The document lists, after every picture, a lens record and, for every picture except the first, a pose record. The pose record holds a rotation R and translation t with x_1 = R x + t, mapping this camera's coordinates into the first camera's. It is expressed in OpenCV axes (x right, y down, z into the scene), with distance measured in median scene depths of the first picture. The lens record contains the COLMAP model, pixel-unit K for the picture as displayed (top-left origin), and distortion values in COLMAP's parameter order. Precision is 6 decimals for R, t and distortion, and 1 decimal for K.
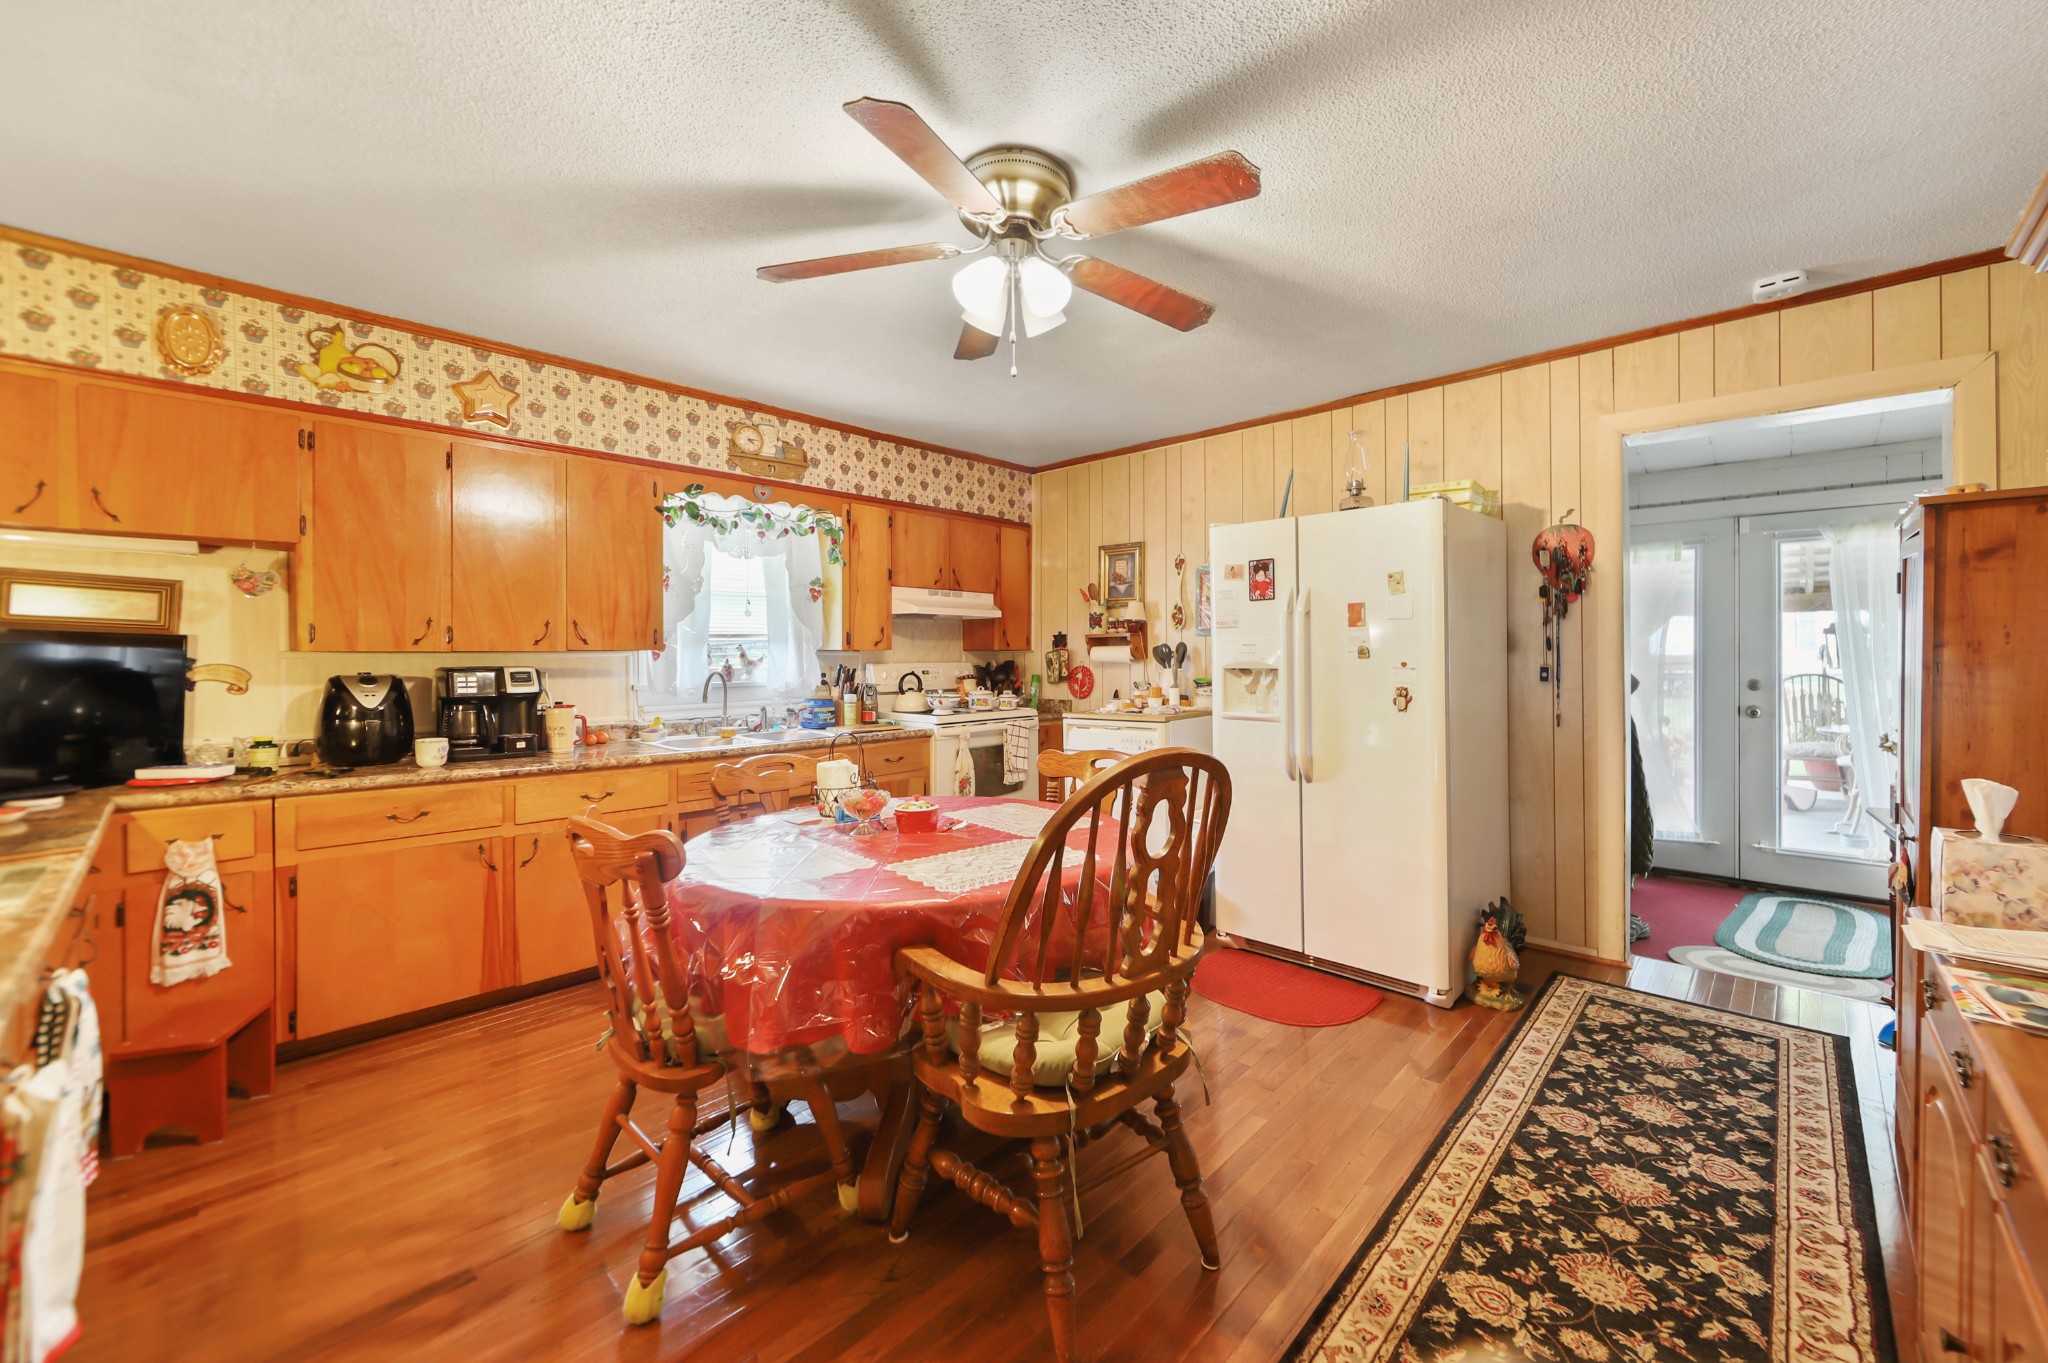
lens RADIAL K [[806.7, 0, 1020.1], [0, 806.7, 655.2], [0, 0, 1]] dist [-0.003813, -0.000312]
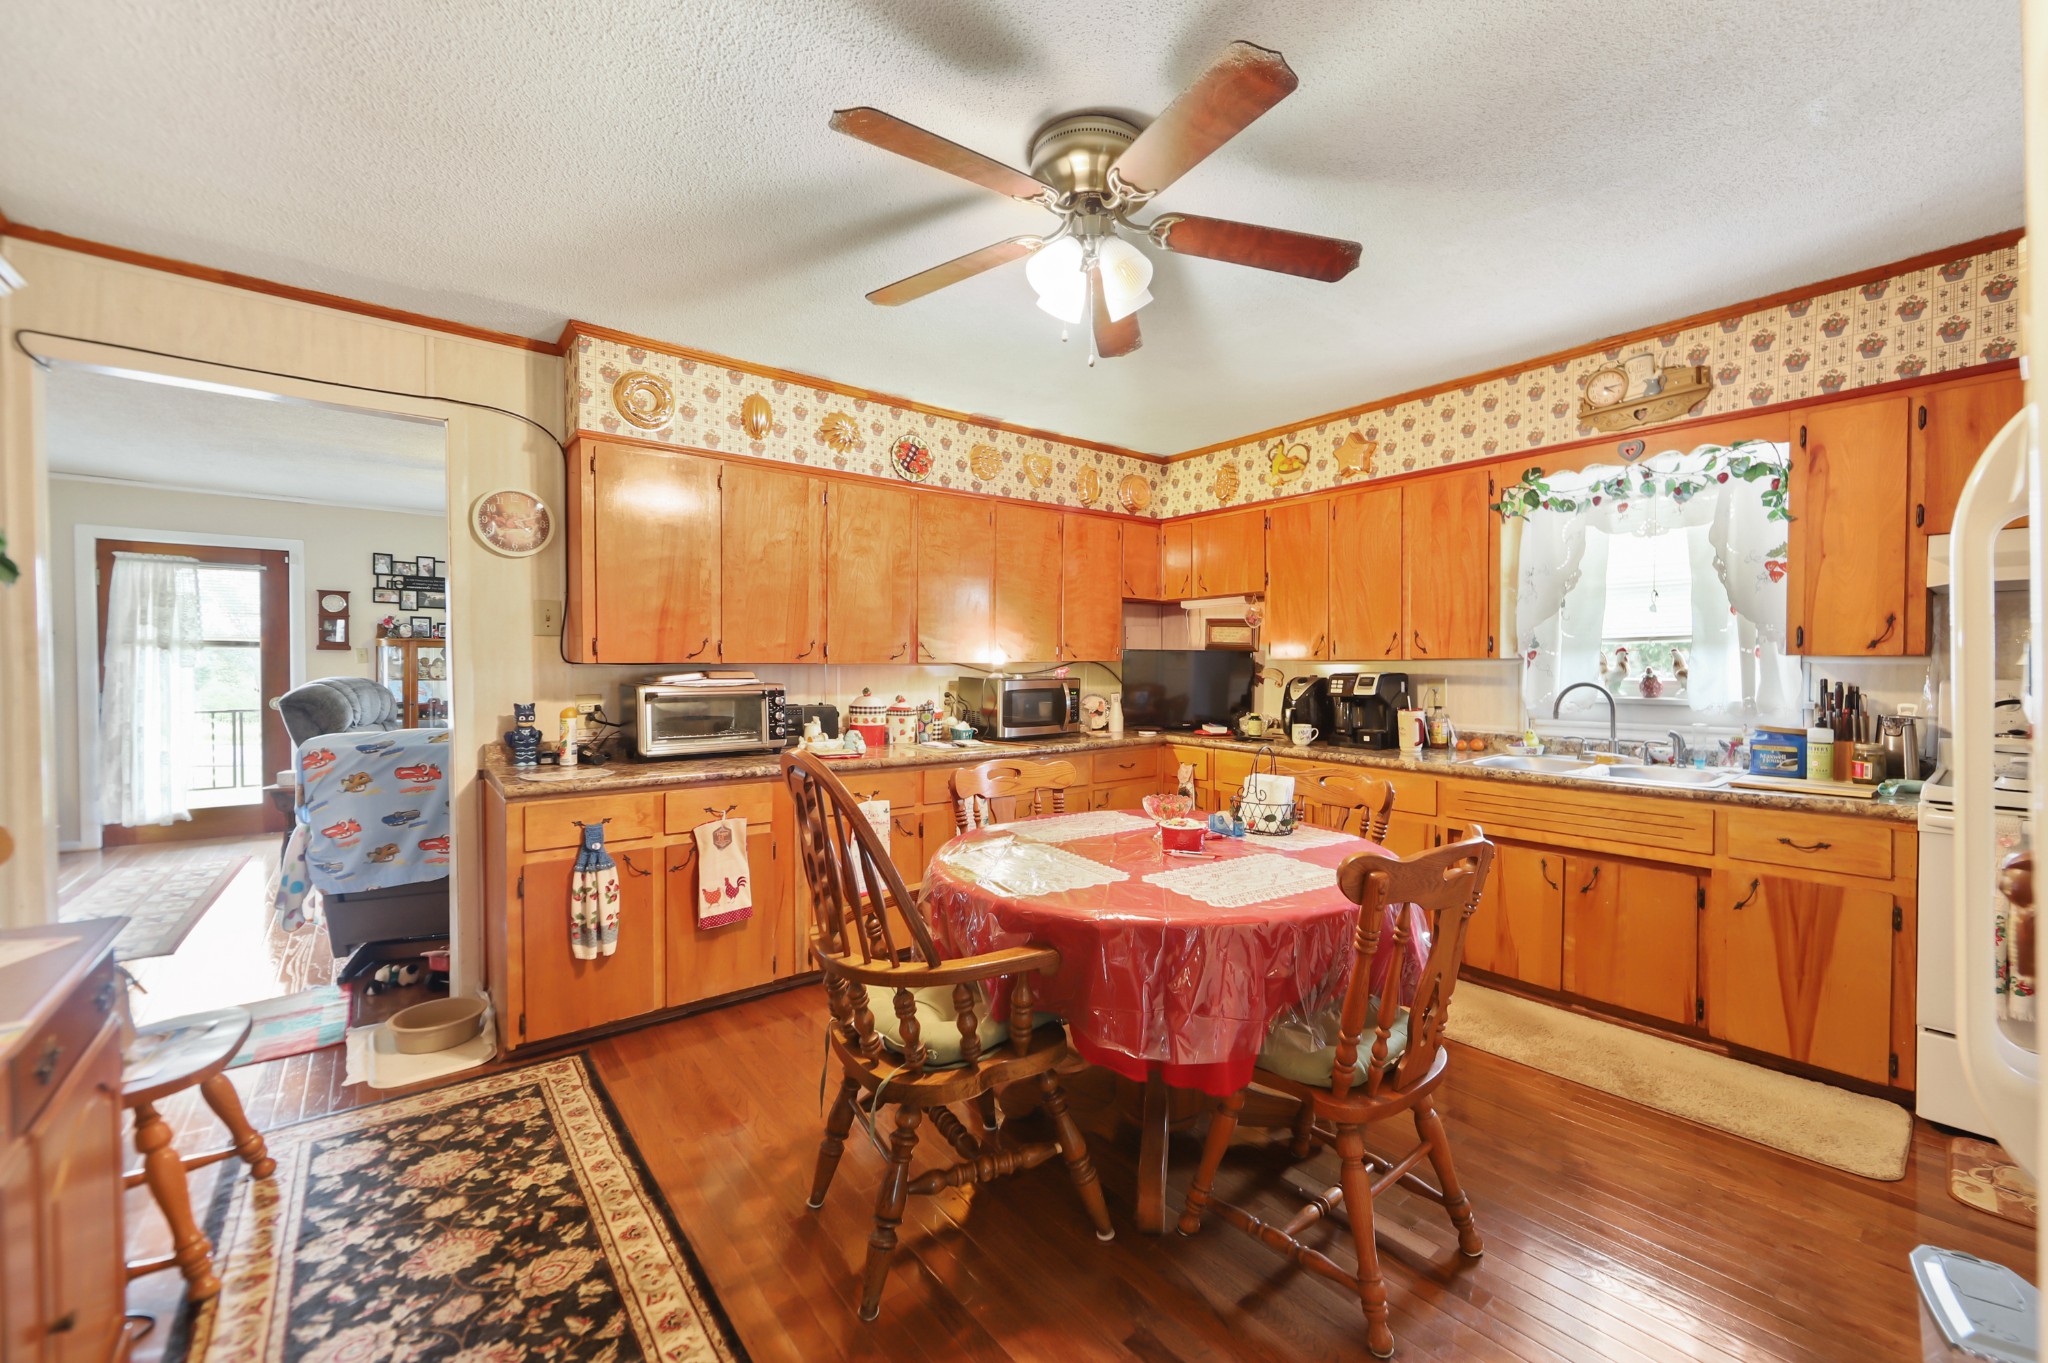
lens RADIAL K [[803.5, 0, 1064.6], [0, 803.5, 666.8], [0, 0, 1]] dist [-0.001151, -0.000115]
pose [[-0.103603, 0.007107, -0.994593, 0.631973], [-0.000189, 0.999974, 0.007165, -0.003209], [0.994619, 0.000930, -0.103599, 0.710653]]
